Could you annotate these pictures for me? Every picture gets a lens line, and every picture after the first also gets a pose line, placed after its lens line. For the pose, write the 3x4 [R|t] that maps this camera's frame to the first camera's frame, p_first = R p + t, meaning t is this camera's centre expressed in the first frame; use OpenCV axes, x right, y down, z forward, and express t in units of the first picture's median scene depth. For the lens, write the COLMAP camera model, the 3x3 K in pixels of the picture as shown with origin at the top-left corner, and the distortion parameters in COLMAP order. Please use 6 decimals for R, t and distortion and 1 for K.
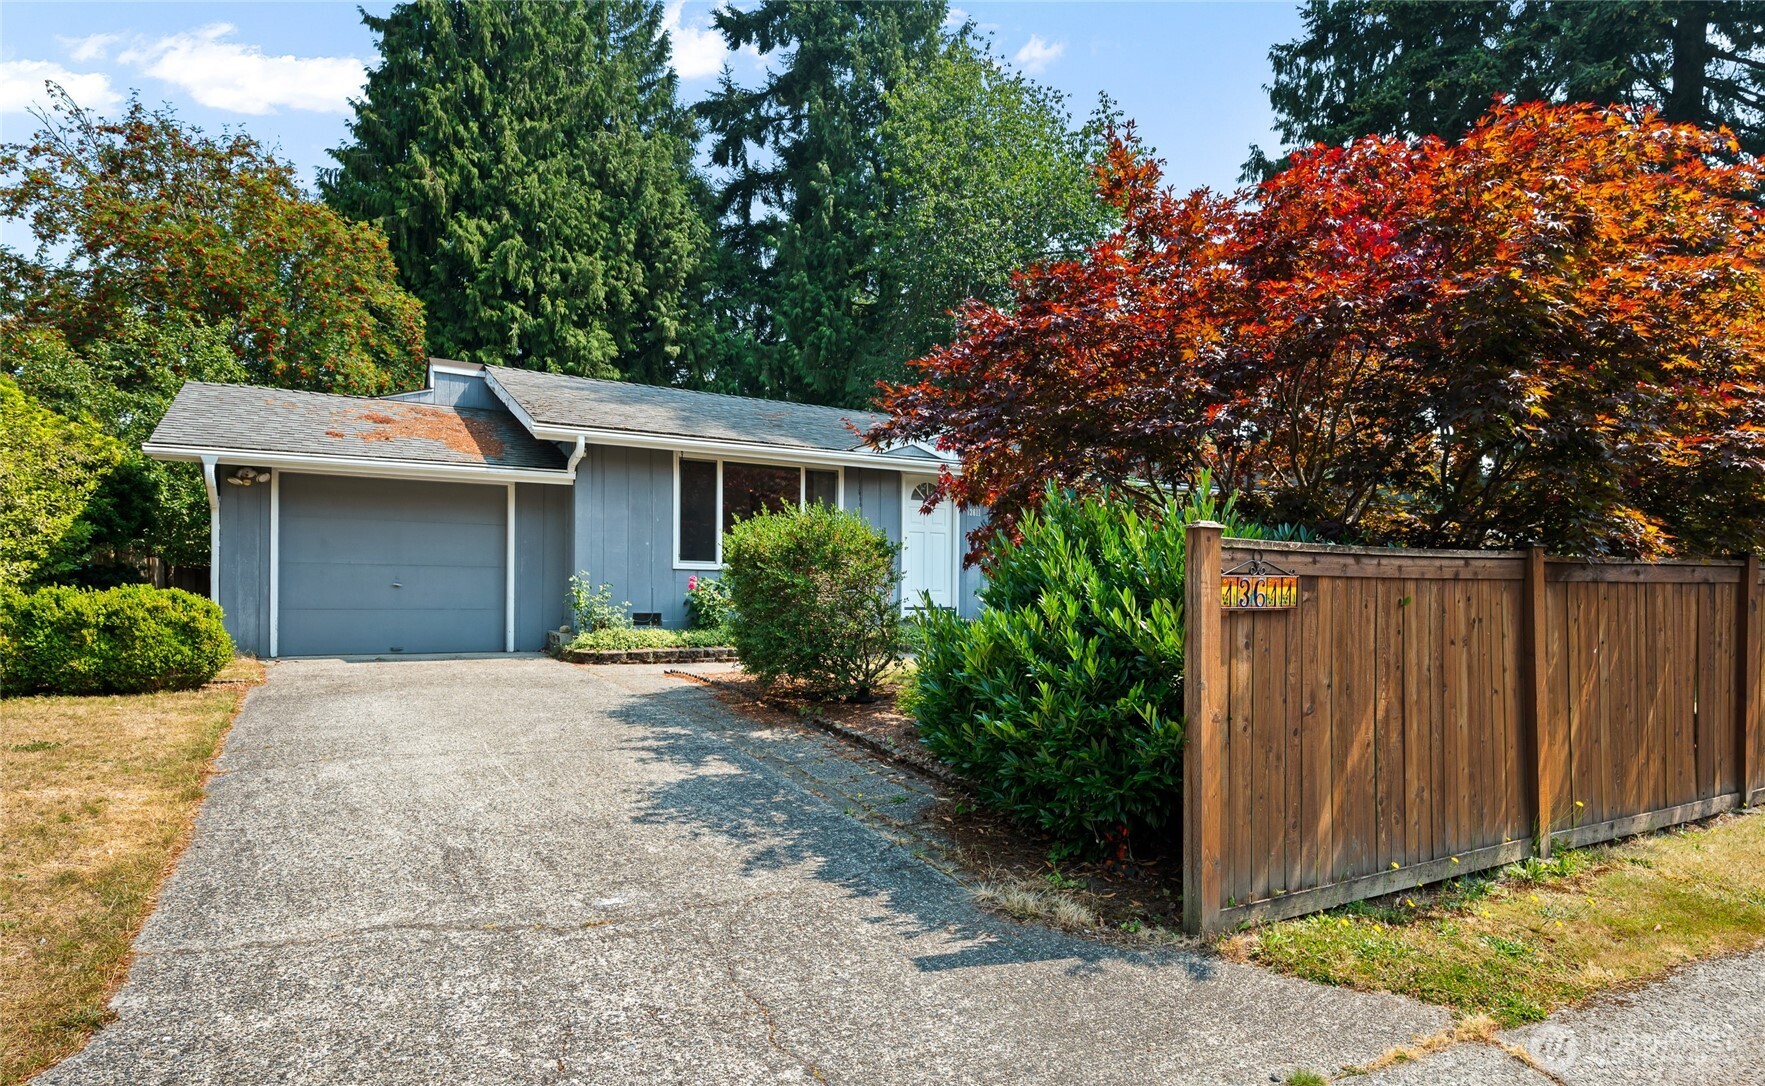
lens RADIAL K [[982.8, 0, 933.4], [0, 982.8, 568.7], [0, 0, 1]] dist [-0.000696, -0.001837]
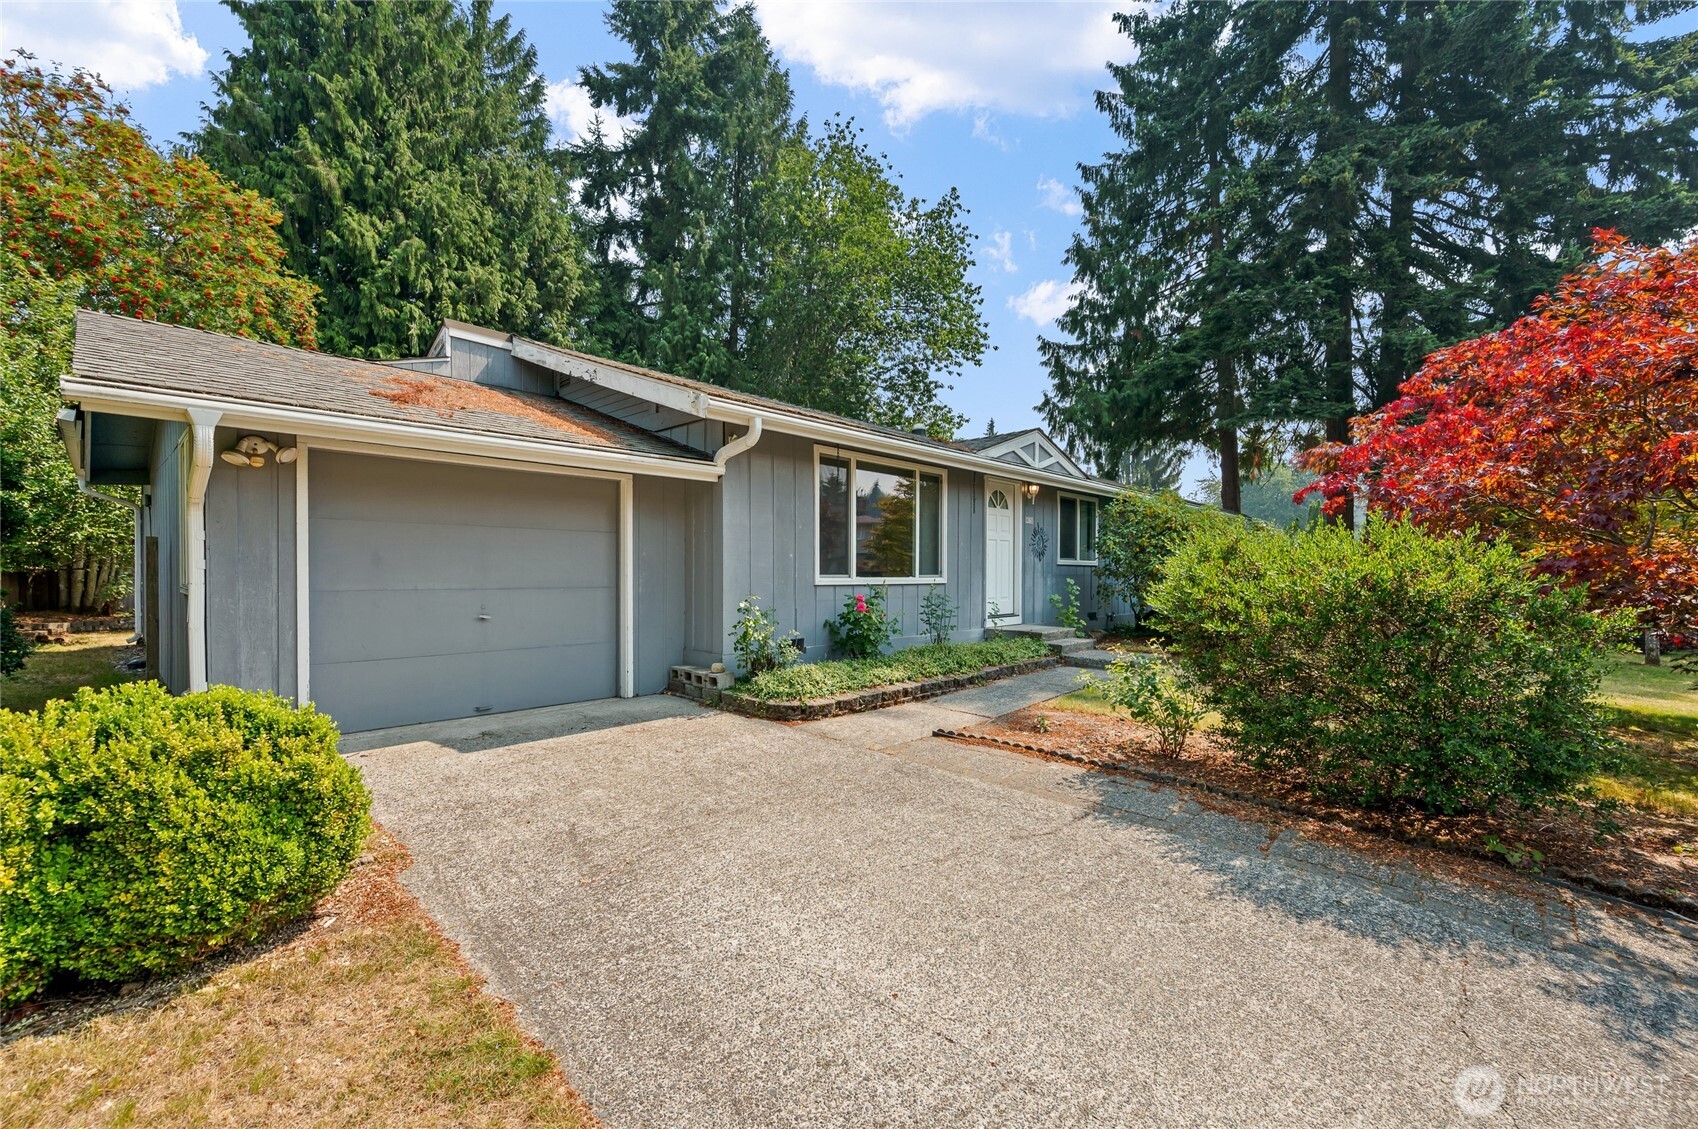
lens RADIAL K [[690.5, 0, 849.0], [0, 690.5, 564.5], [0, 0, 1]] dist [0.000192, 0.000482]
pose [[0.966653, -0.003584, 0.256063, -0.171685], [-0.000685, 0.999862, 0.016578, -0.012011], [-0.256088, -0.016200, 0.966518, 0.186129]]
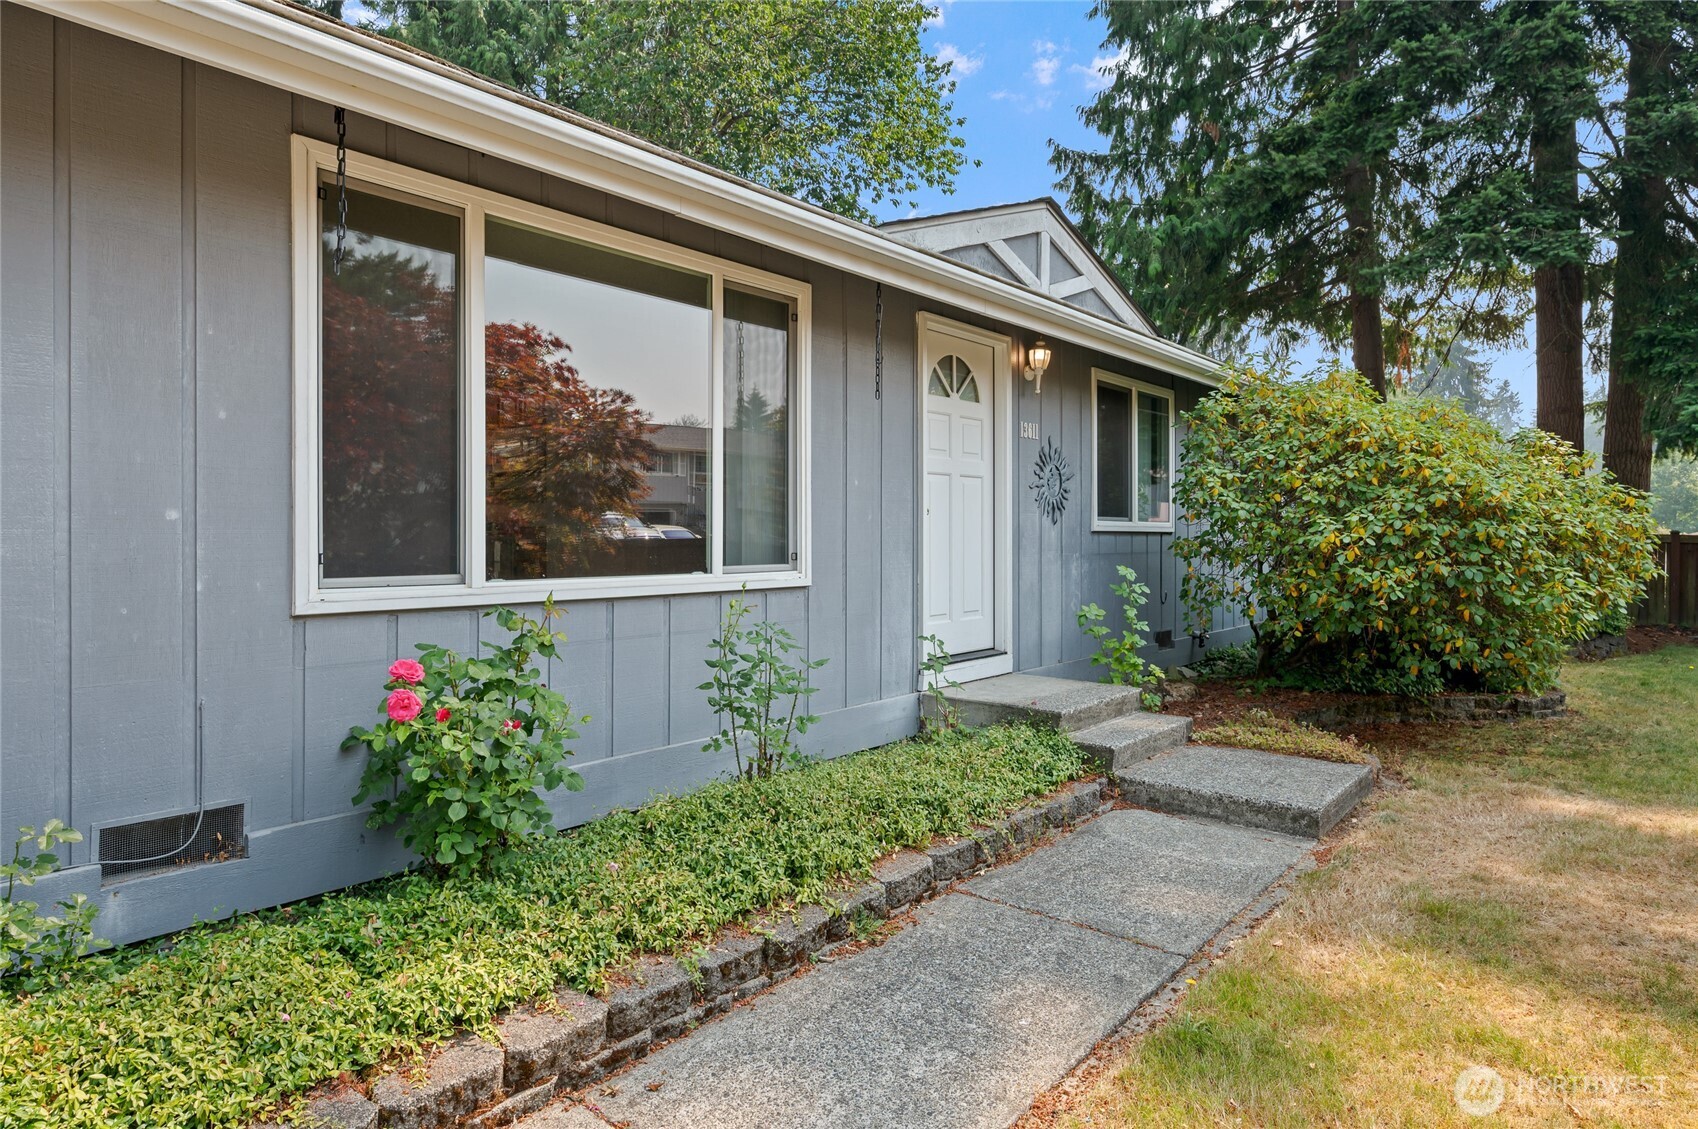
lens RADIAL K [[961.1, 0, 819.2], [0, 961.1, 517.0], [0, 0, 1]] dist [-0.006218, -0.000395]
pose [[0.957498, -0.004191, 0.288409, -0.092028], [0.001569, 0.999955, 0.009323, -0.011661], [-0.288435, -0.008474, 0.957462, 0.324121]]
